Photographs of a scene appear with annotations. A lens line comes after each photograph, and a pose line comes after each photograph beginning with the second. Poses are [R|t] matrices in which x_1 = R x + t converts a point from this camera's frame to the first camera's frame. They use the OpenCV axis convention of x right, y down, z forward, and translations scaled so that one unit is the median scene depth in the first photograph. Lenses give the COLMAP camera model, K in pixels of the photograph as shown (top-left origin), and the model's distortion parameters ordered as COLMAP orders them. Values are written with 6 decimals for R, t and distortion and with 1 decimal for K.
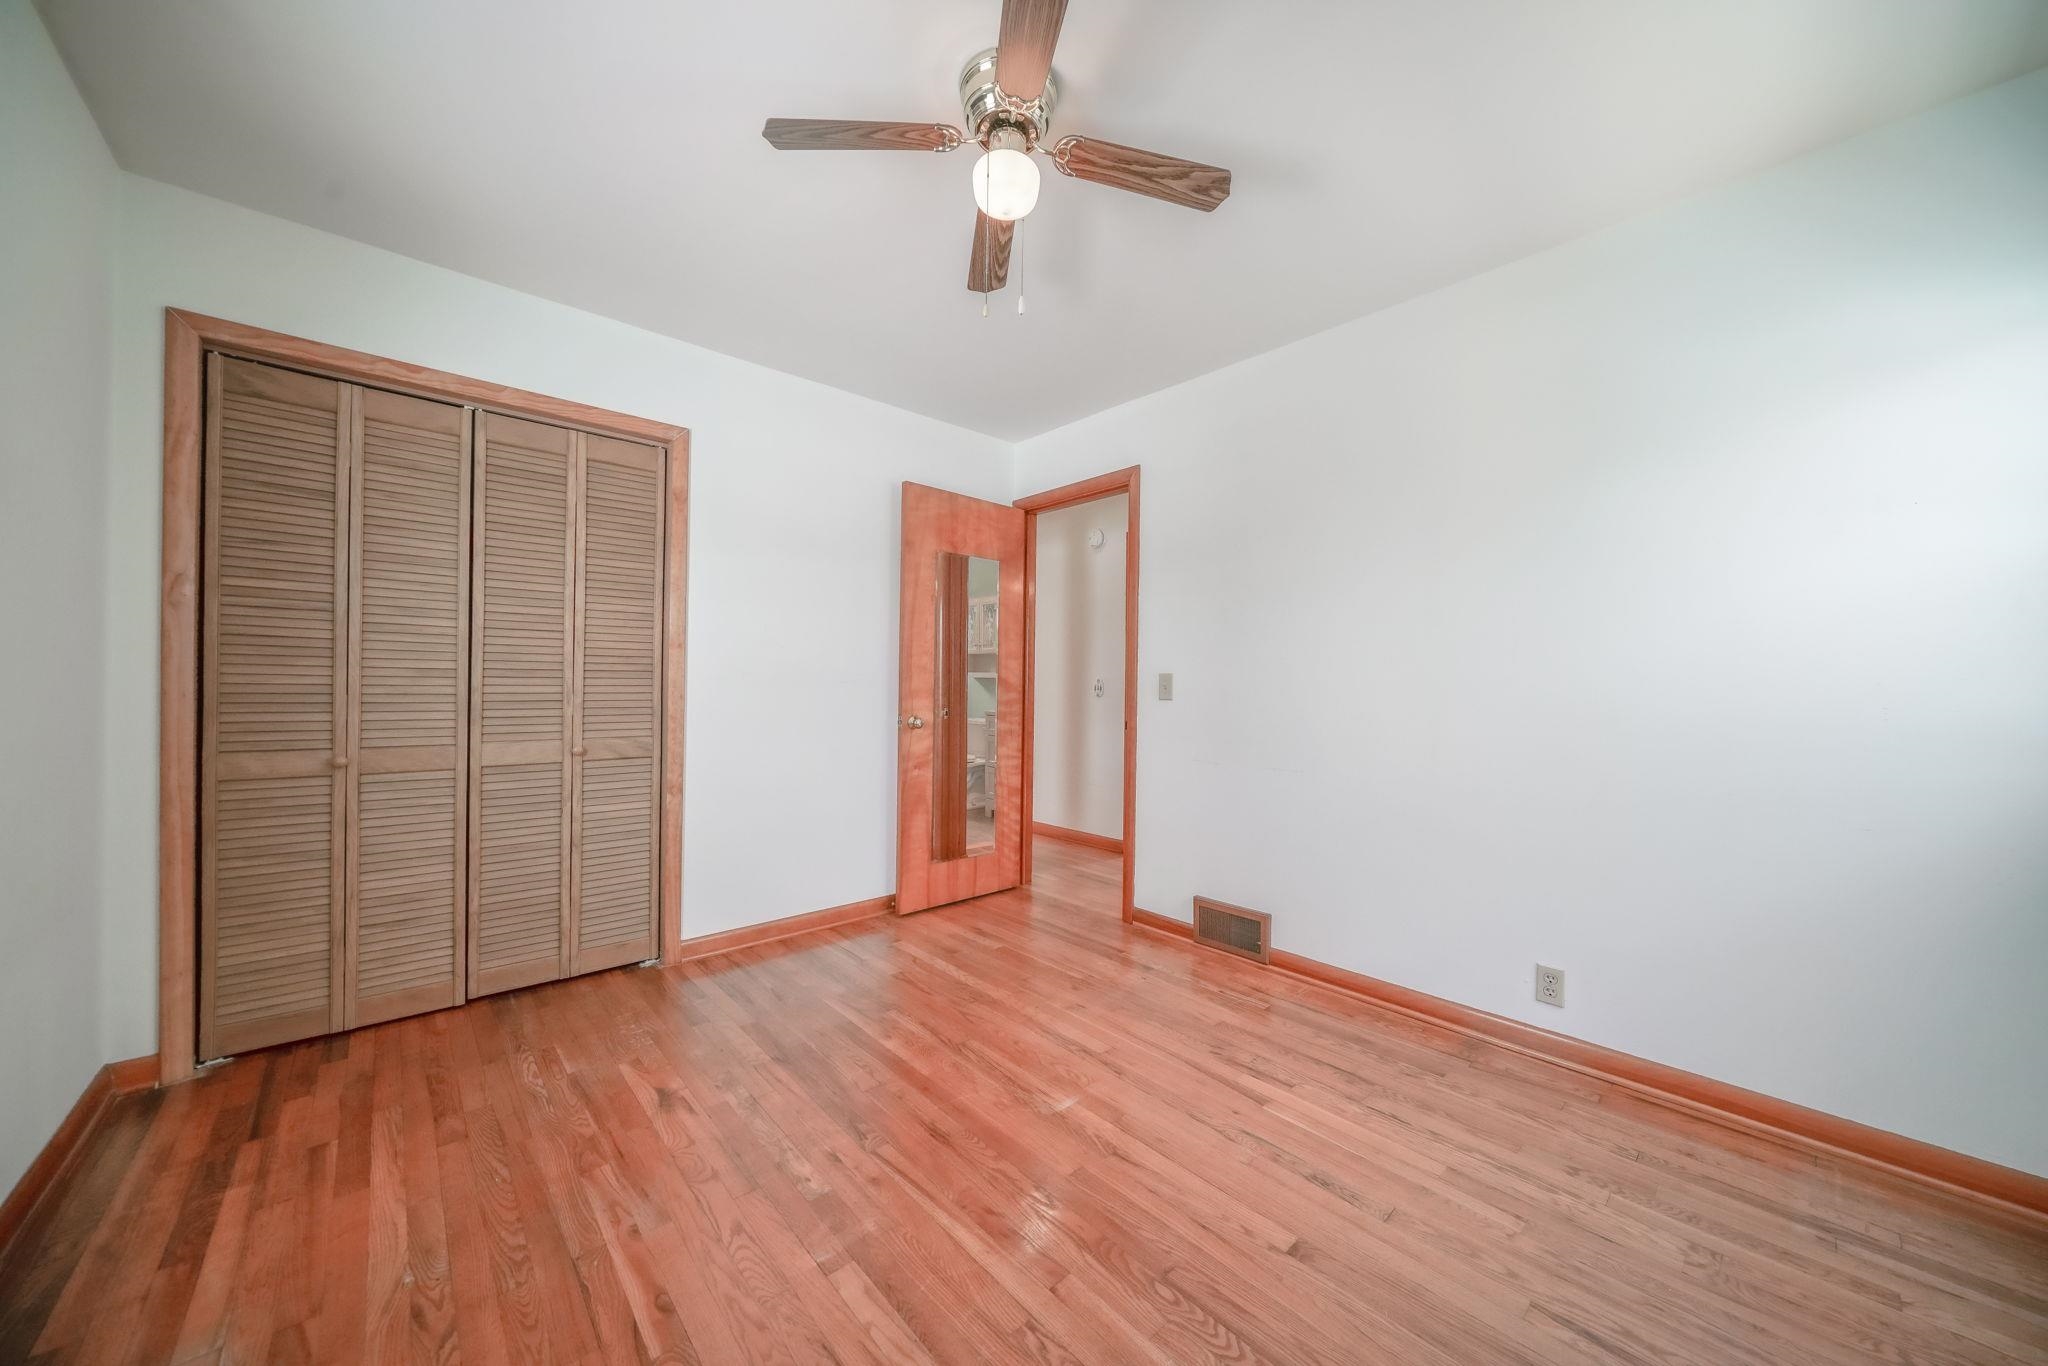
lens RADIAL K [[695.5, 0, 1031.1], [0, 695.5, 683.8], [0, 0, 1]] dist [-0.008452, 0.000029]
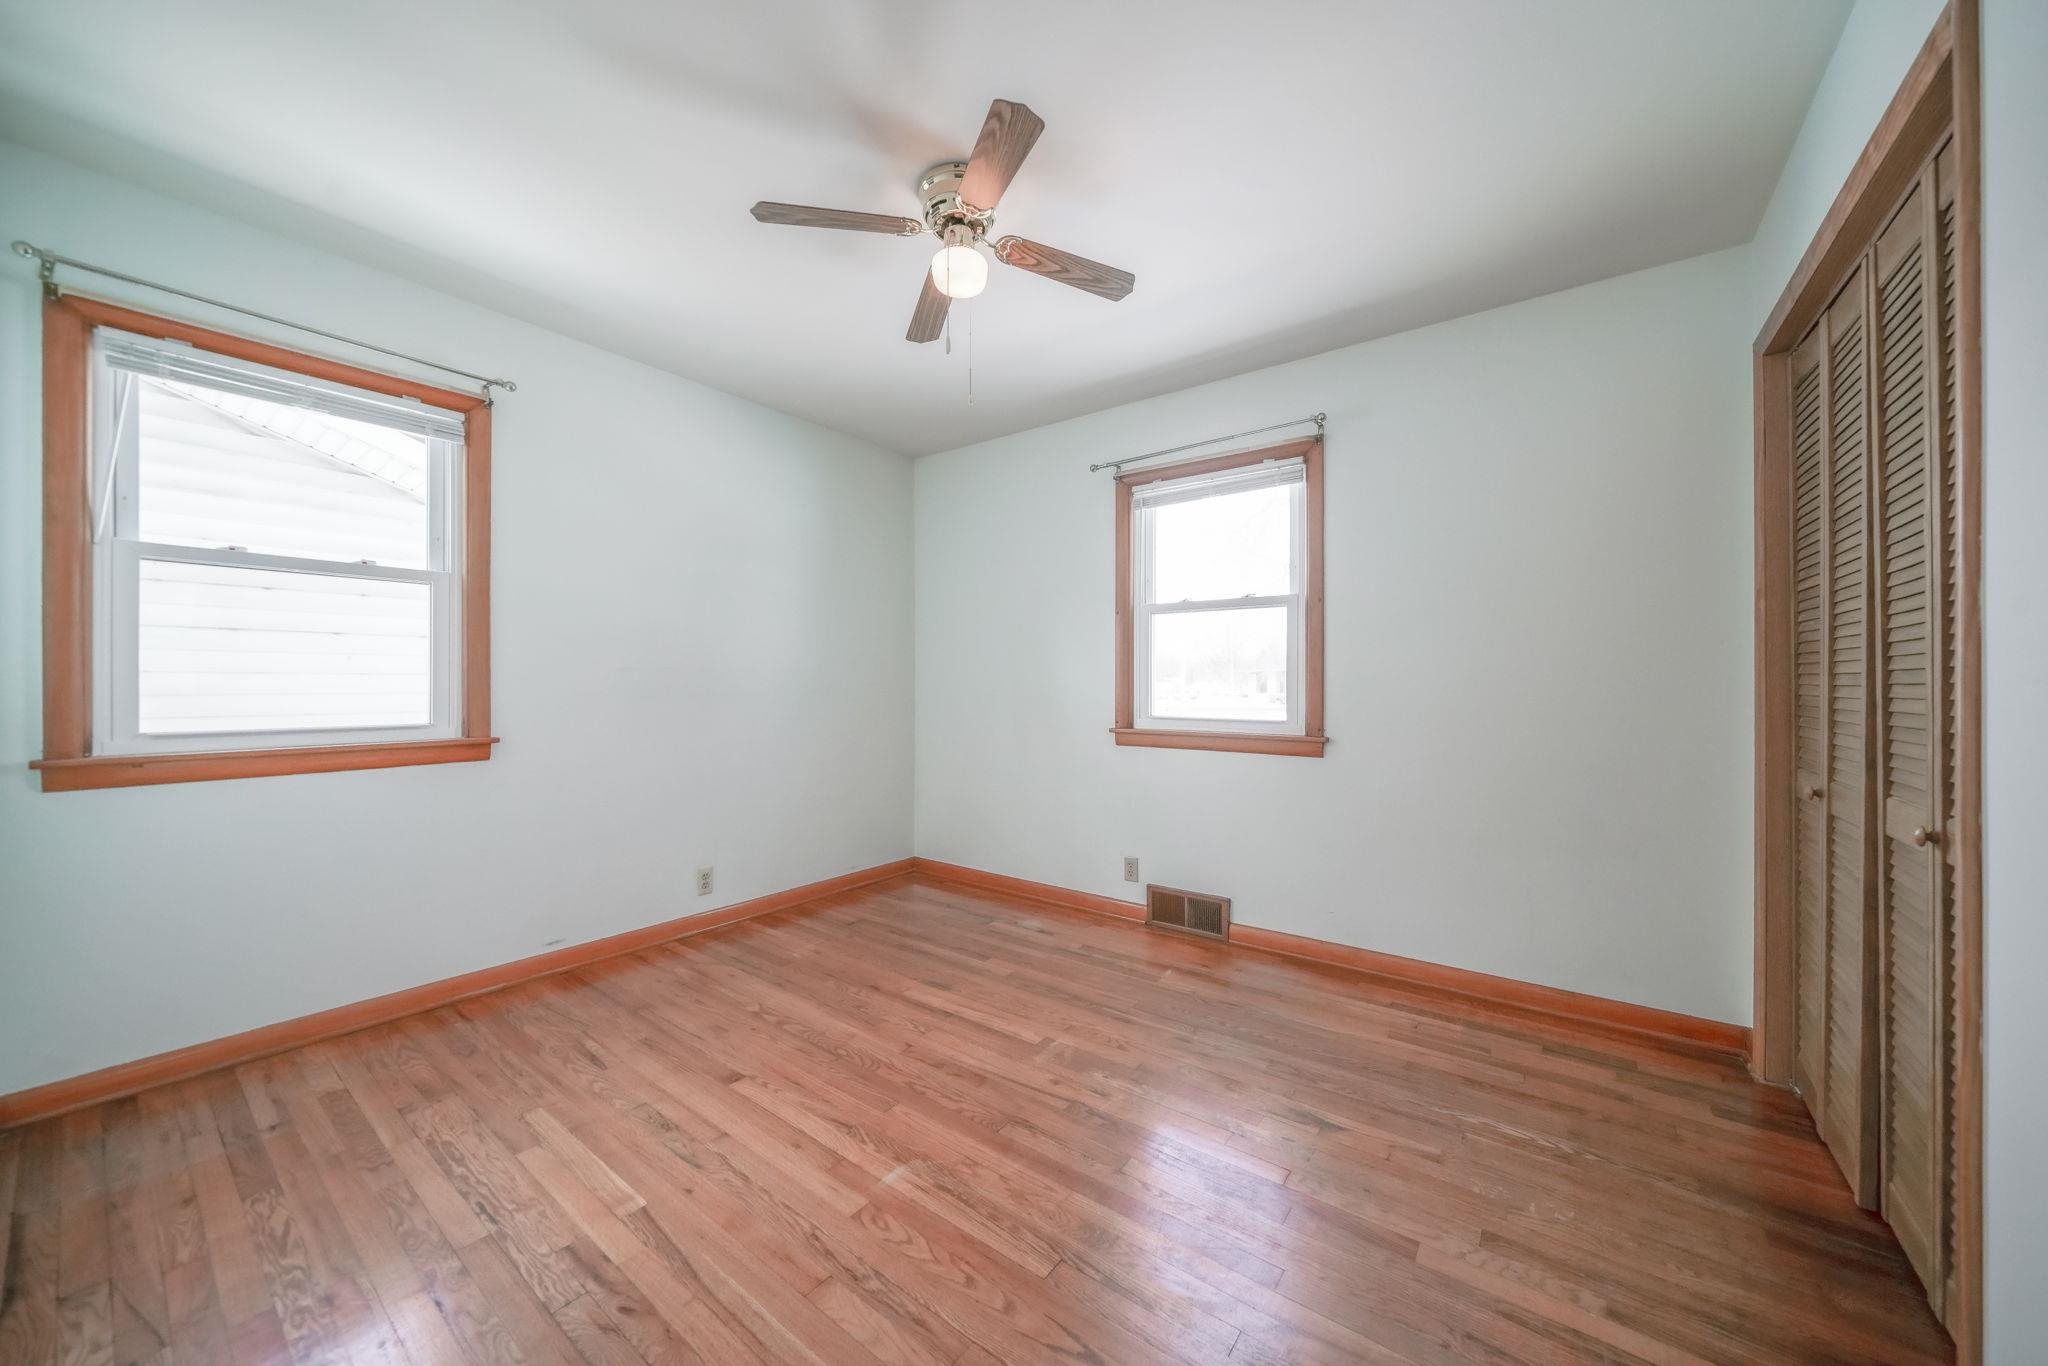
lens RADIAL K [[695.5, 0, 1031.1], [0, 695.5, 683.8], [0, 0, 1]] dist [-0.008452, 0.000029]
pose [[-0.981359, -0.014180, -0.191661, 0.064843], [-0.012805, 0.999883, -0.008411, 0.005402], [0.191757, -0.005800, -0.981425, 2.184956]]
